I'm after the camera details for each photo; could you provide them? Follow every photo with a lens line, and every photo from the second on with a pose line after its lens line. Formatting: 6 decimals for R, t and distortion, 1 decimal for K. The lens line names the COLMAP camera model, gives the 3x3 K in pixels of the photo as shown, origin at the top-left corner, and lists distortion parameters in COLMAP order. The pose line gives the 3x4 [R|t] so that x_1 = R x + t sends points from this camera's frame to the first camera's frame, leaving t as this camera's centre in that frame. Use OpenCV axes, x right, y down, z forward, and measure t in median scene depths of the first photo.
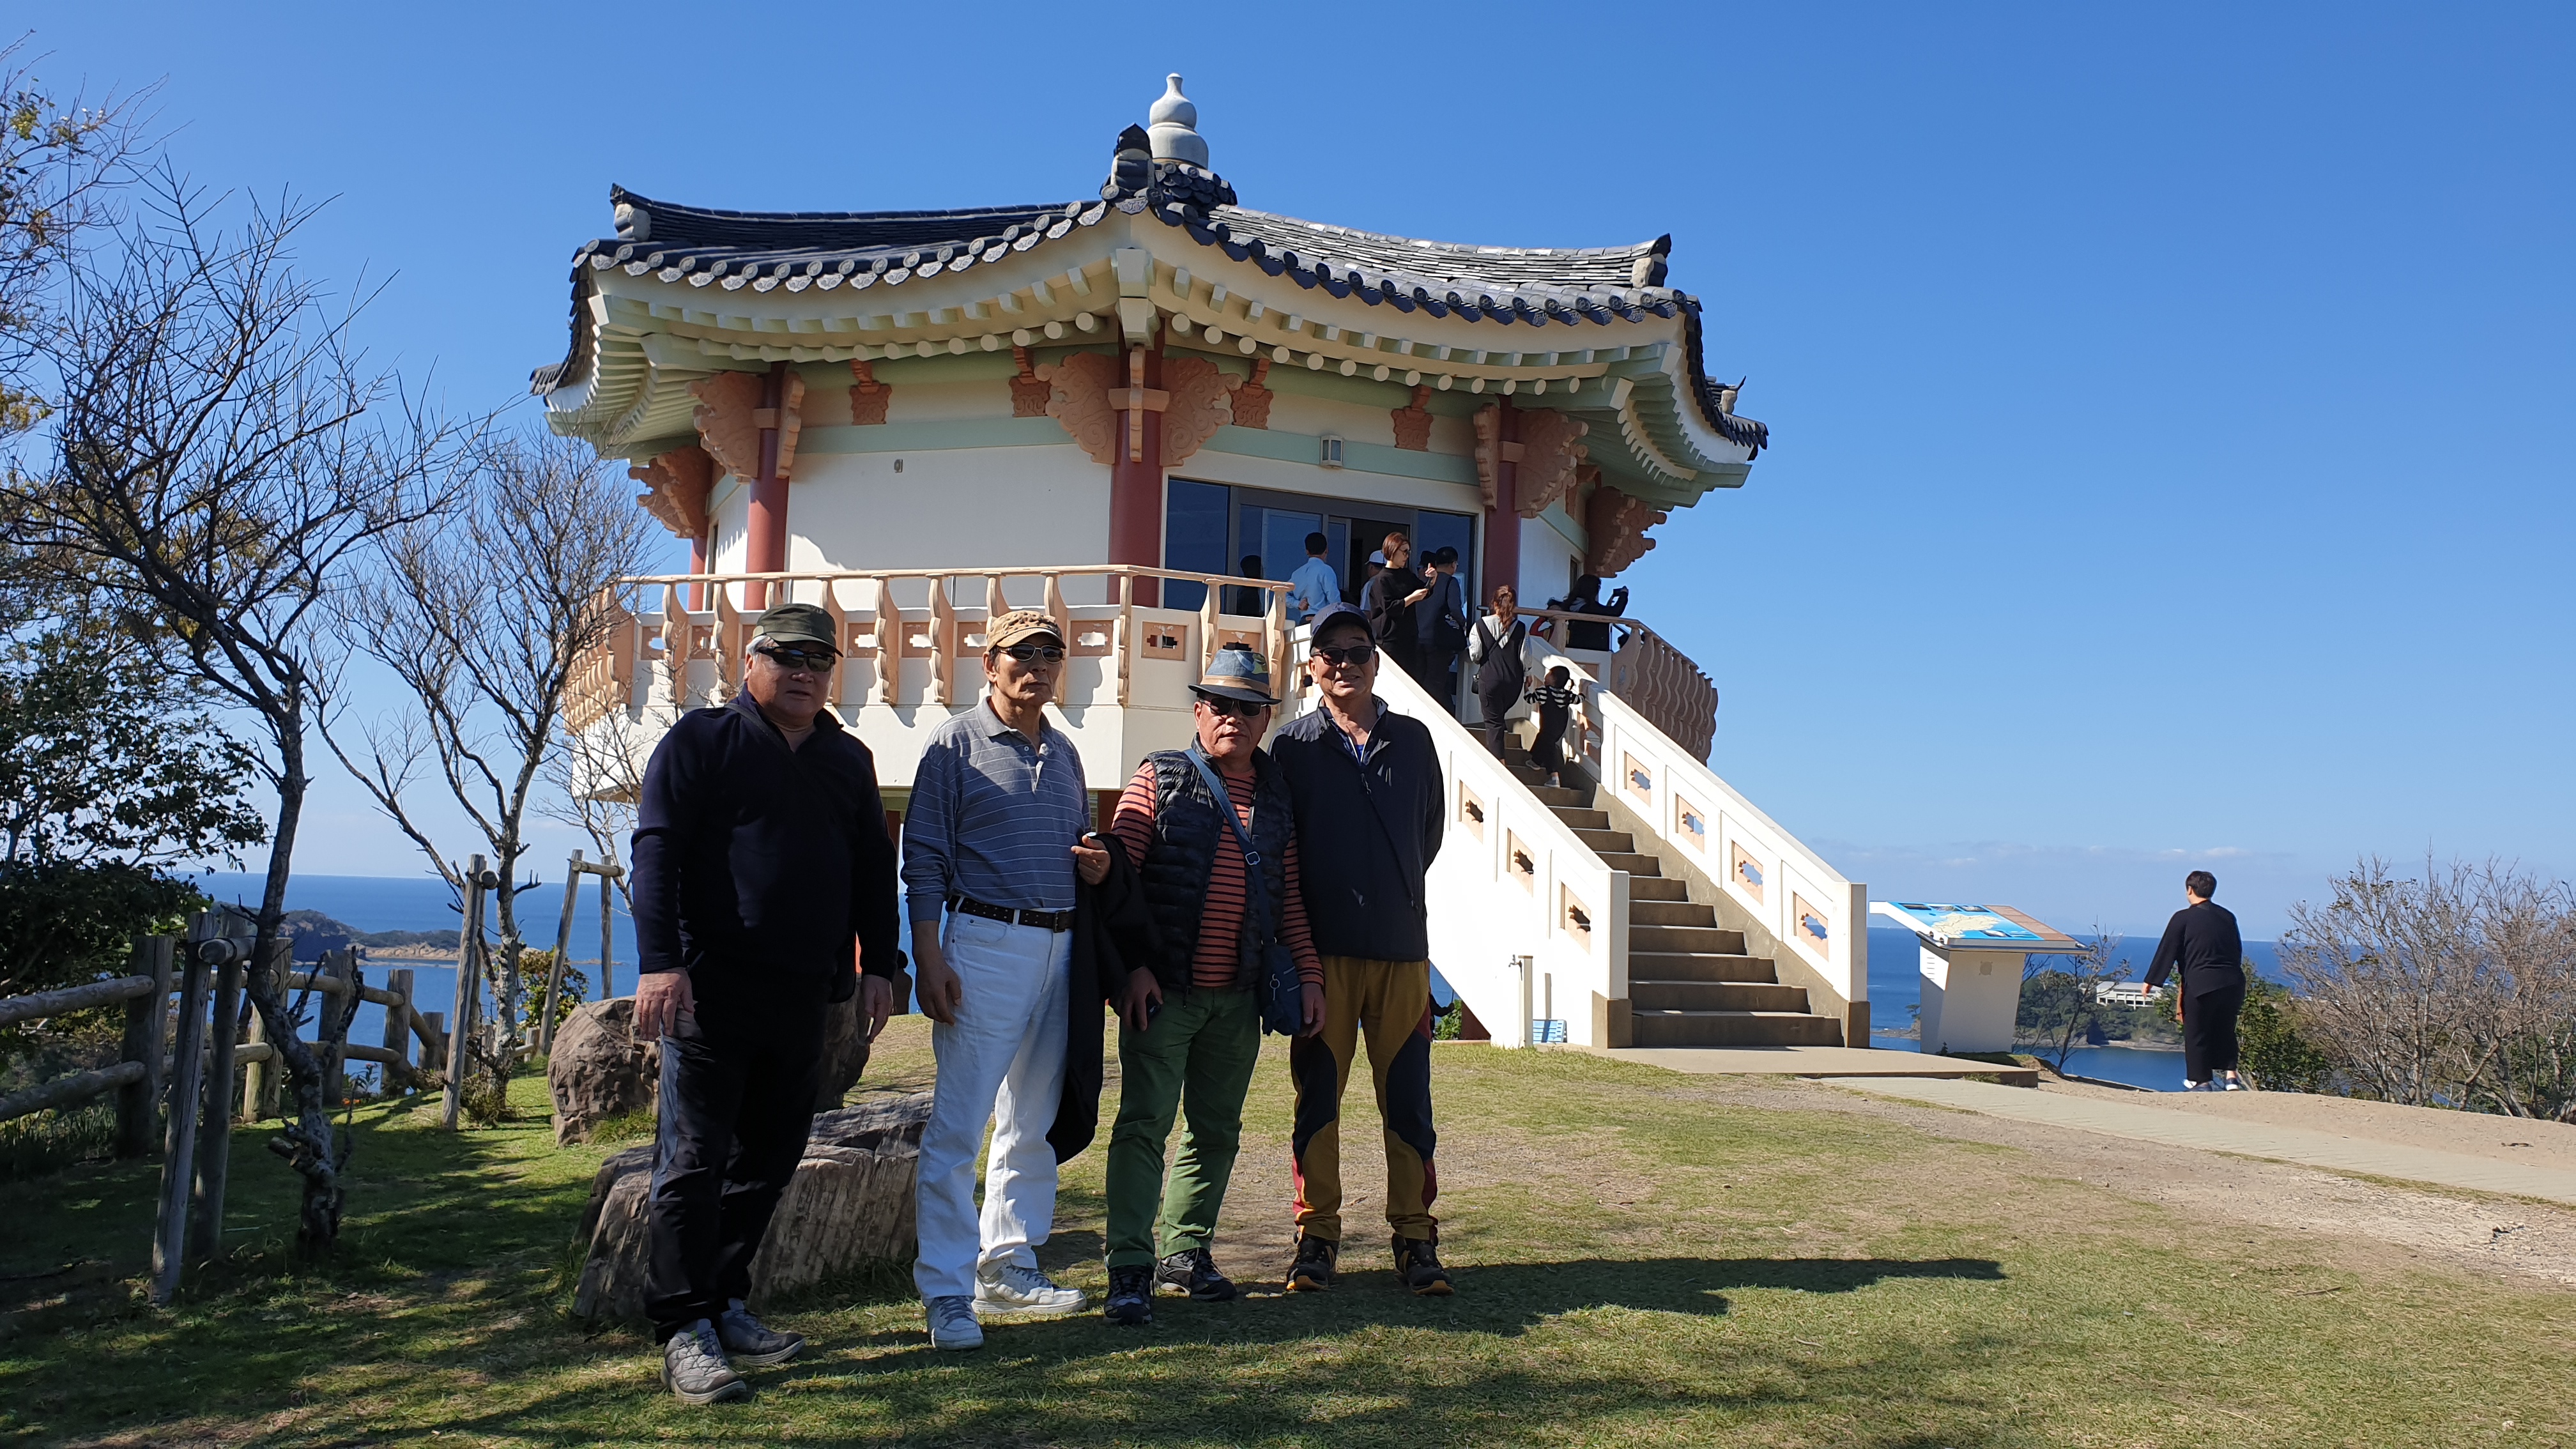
lens RADIAL K [[1967.3, 0, 1288.0], [0, 1967.3, 724.5], [0, 0, 1]] dist [0.246384, -0.705495]
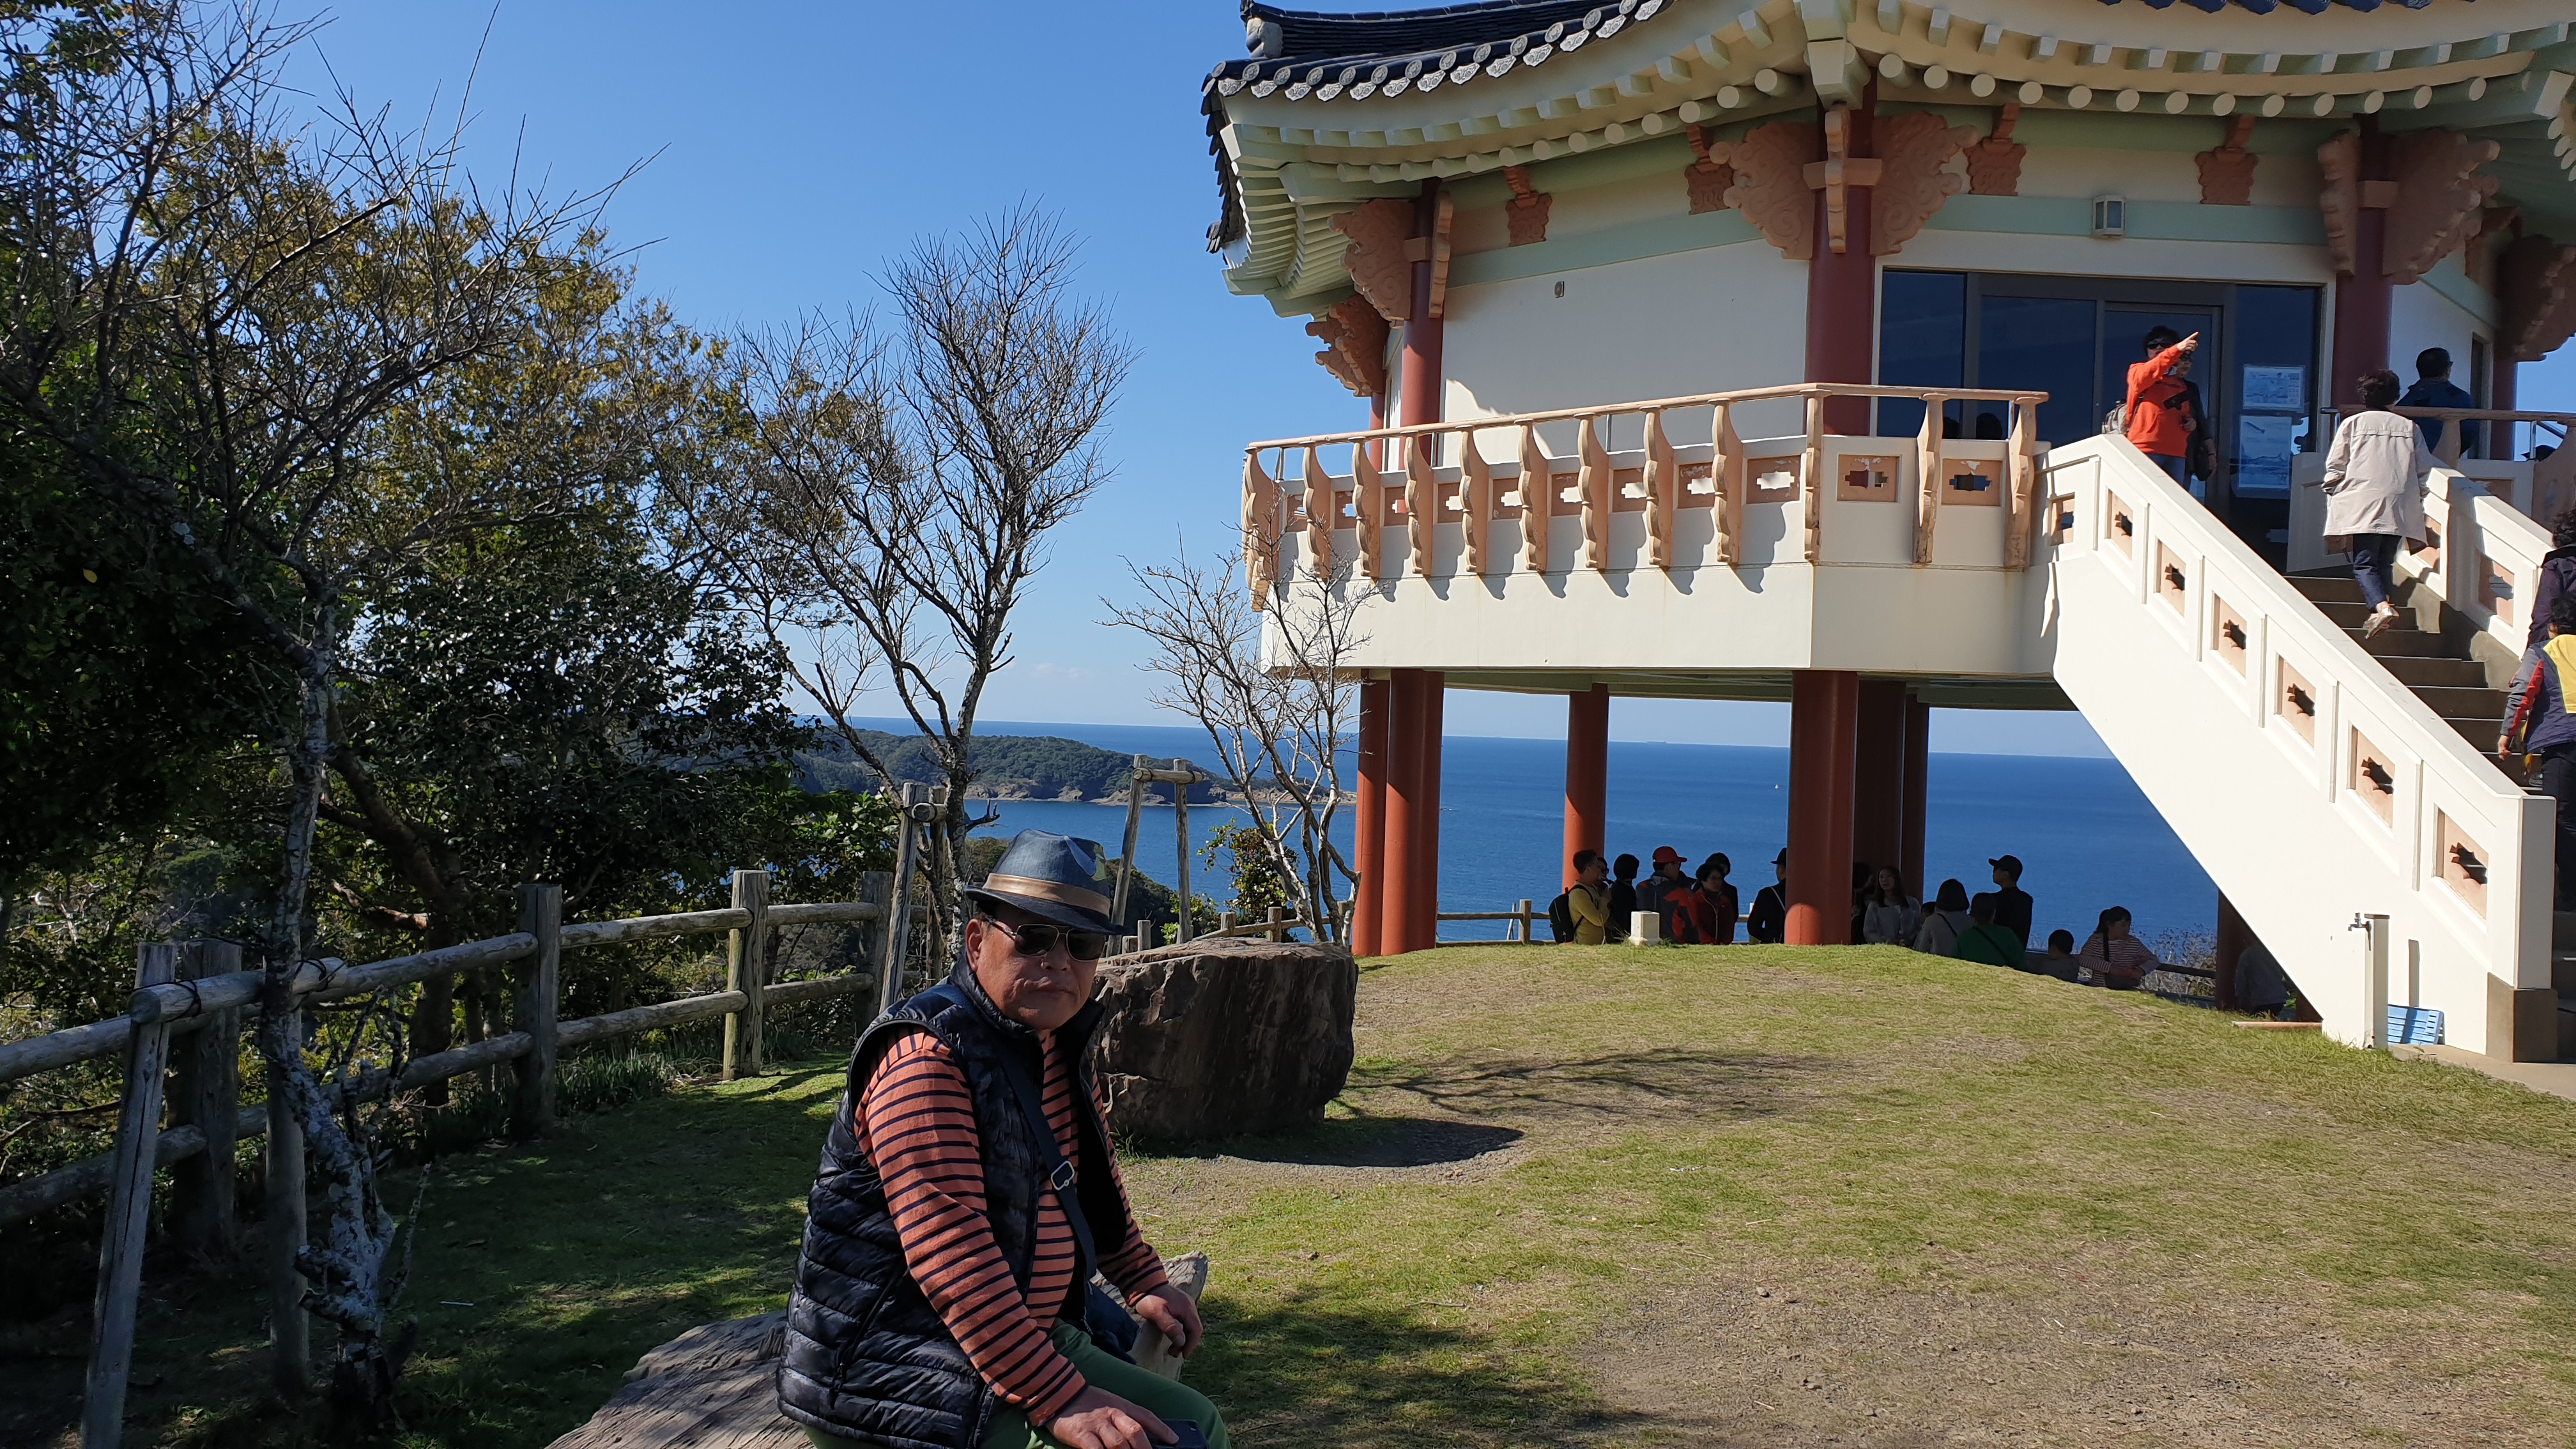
lens RADIAL K [[1996.9, 0, 1324.0], [0, 1996.9, 718.3], [0, 0, 1]] dist [0.033410, 0.006038]
pose [[0.928994, -0.003991, -0.370074, 0.028738], [0.030449, 0.997376, 0.065679, -0.005412], [0.368841, -0.072284, 0.926678, 0.159939]]
